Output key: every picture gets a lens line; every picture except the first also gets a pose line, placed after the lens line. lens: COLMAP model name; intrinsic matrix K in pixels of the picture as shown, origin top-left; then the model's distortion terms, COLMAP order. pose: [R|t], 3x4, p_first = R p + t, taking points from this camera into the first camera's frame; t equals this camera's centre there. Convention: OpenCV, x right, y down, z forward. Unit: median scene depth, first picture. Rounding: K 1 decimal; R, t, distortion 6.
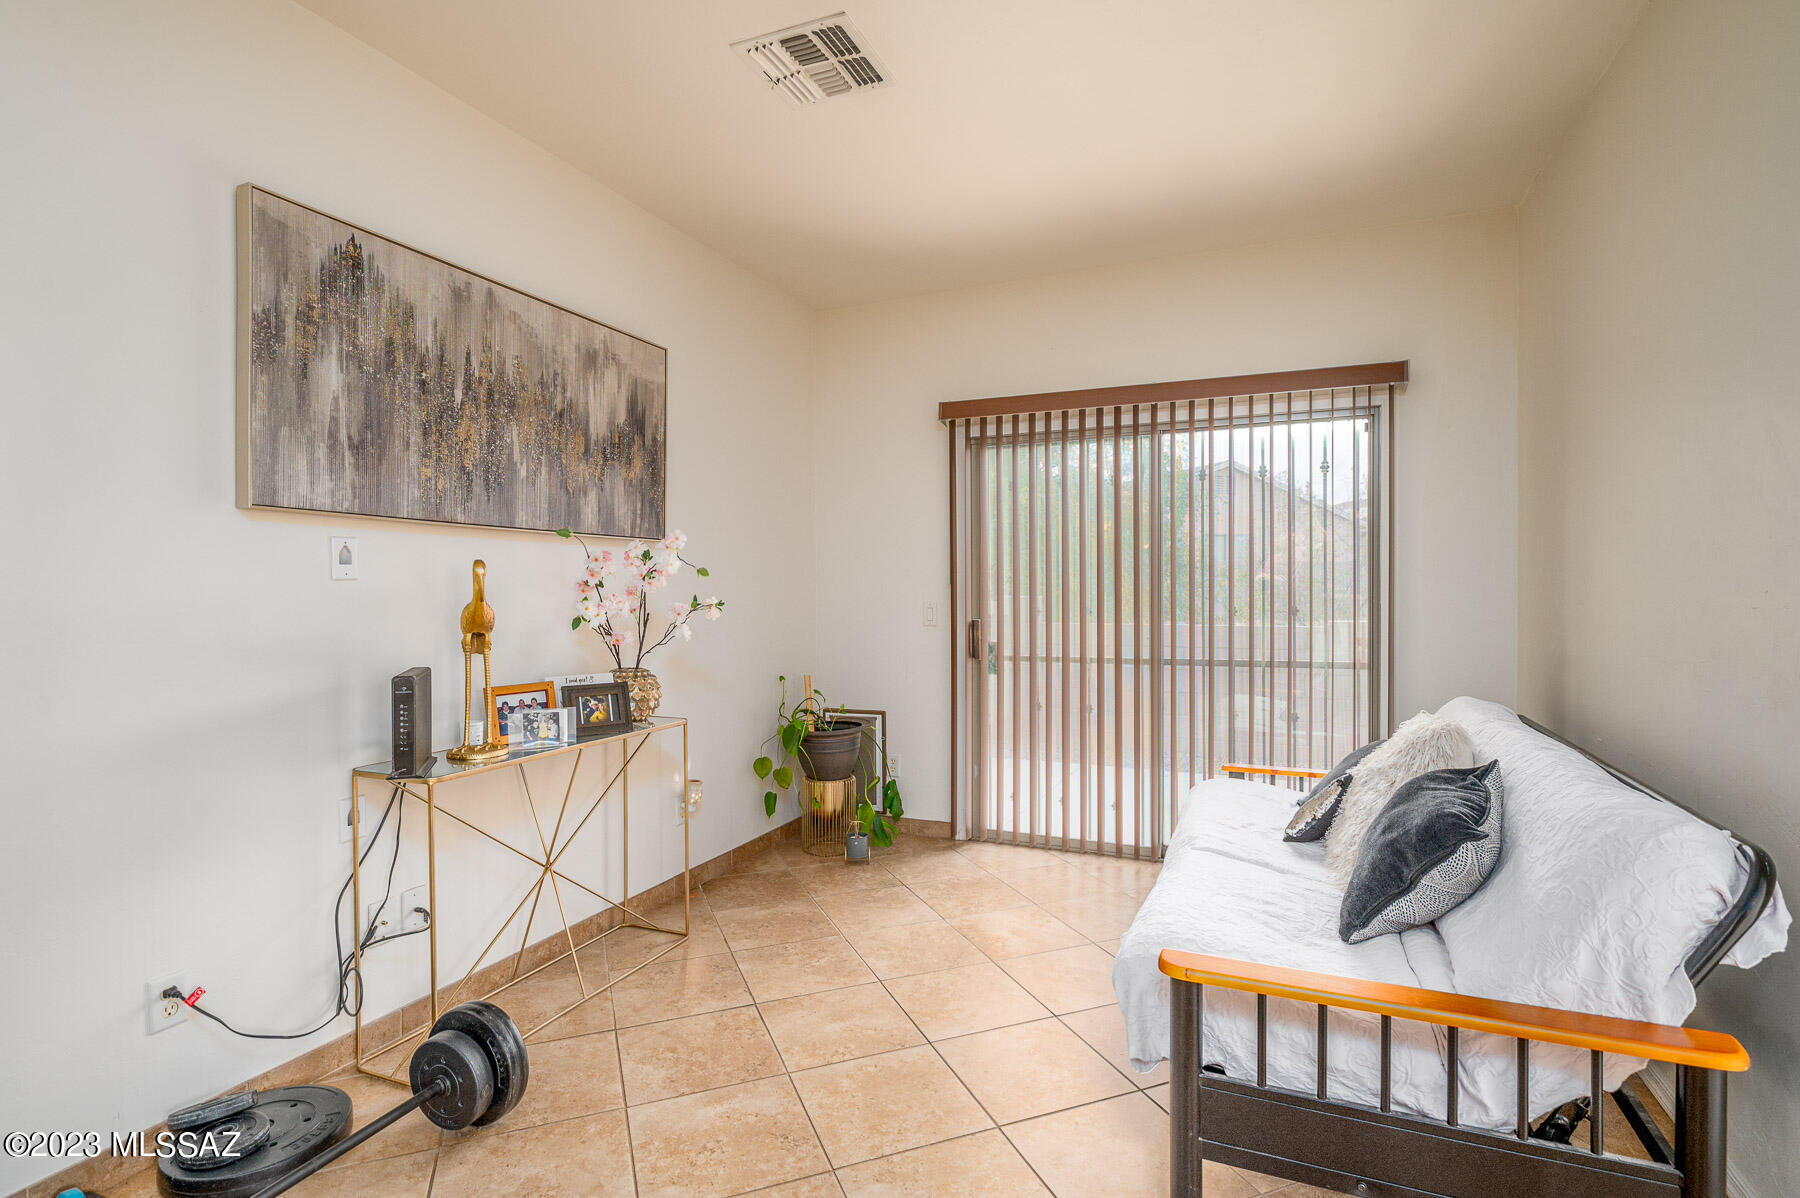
lens RADIAL K [[879.9, 0, 894.1], [0, 879.9, 597.1], [0, 0, 1]] dist [-0.011954, -0.001819]
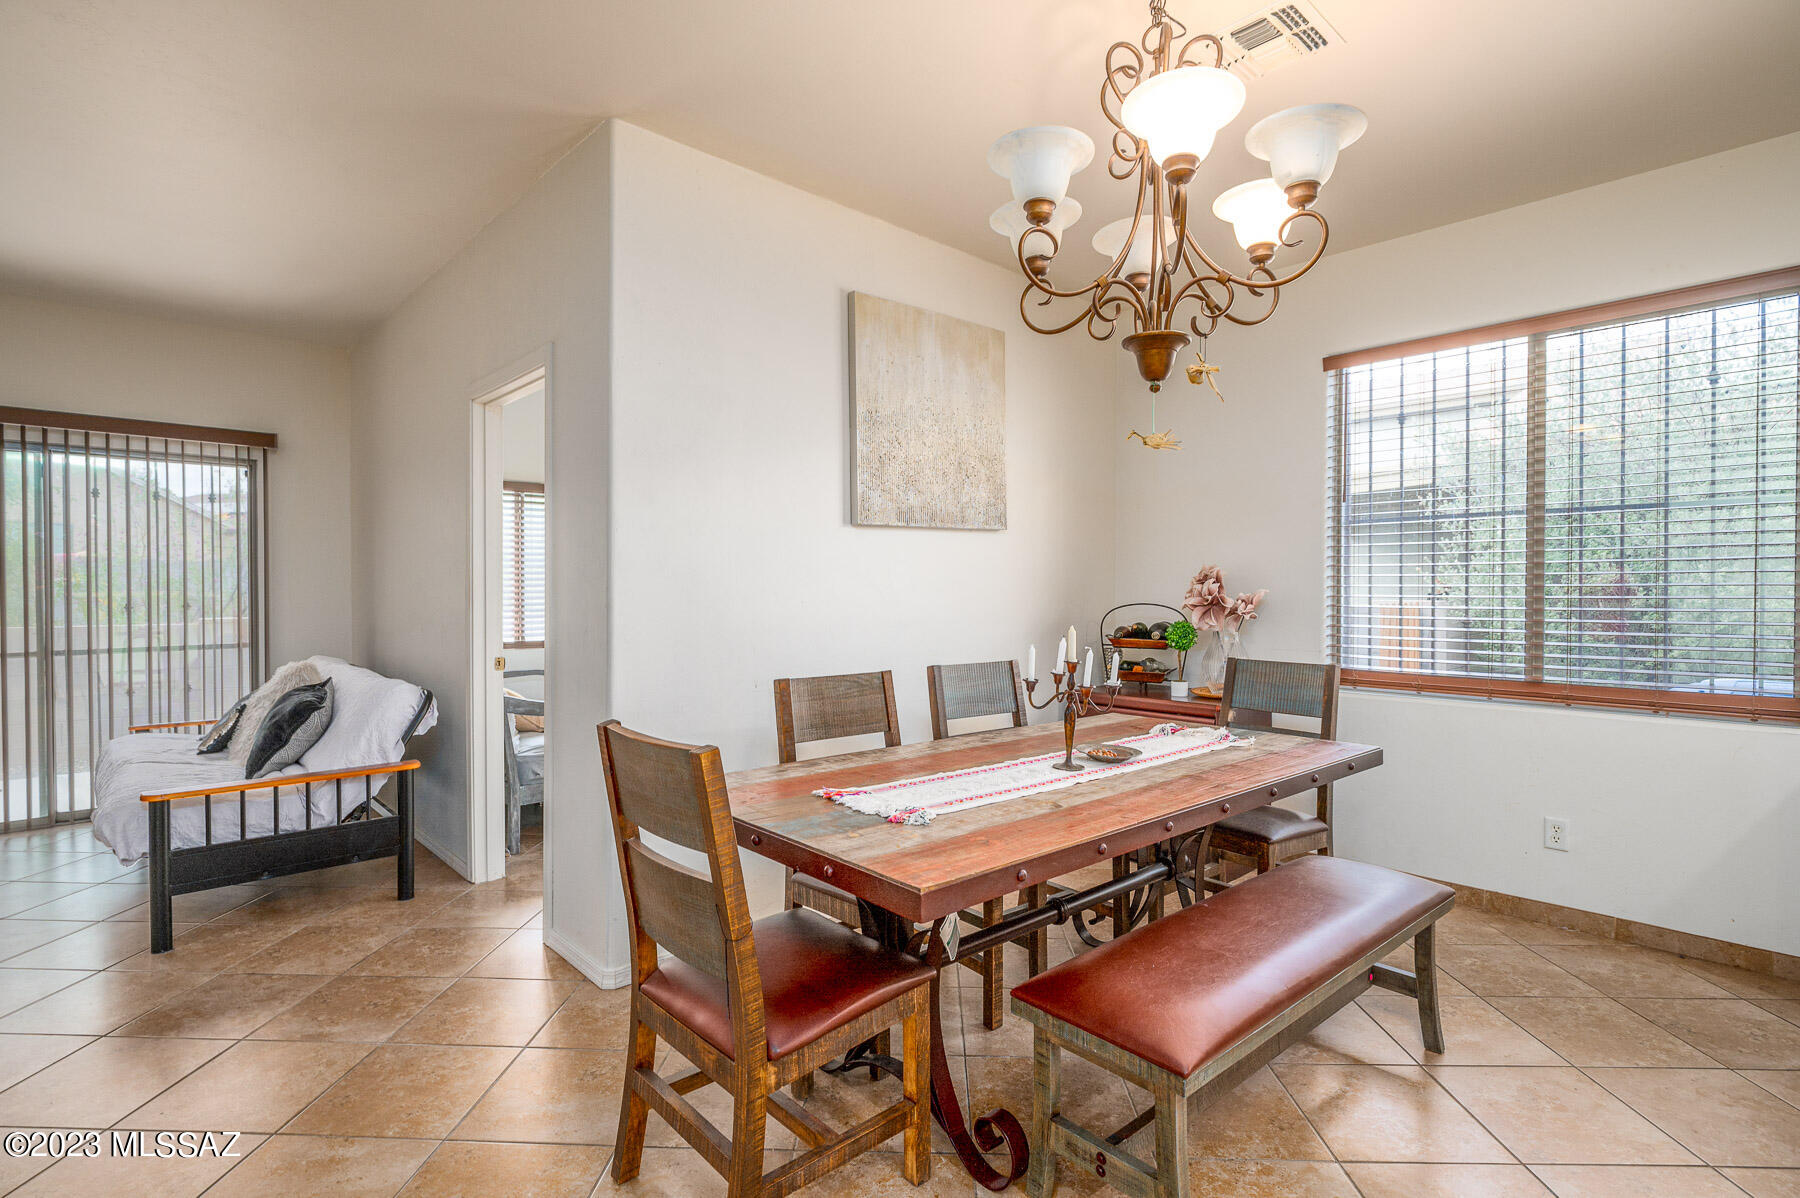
lens RADIAL K [[879.9, 0, 864.3], [0, 879.9, 619.3], [0, 0, 1]] dist [-0.011954, -0.001819]
pose [[0.429656, -0.014103, 0.902882, -0.577849], [0.003086, 0.999895, 0.014150, 0.040248], [-0.902987, -0.003294, 0.429655, -0.944078]]
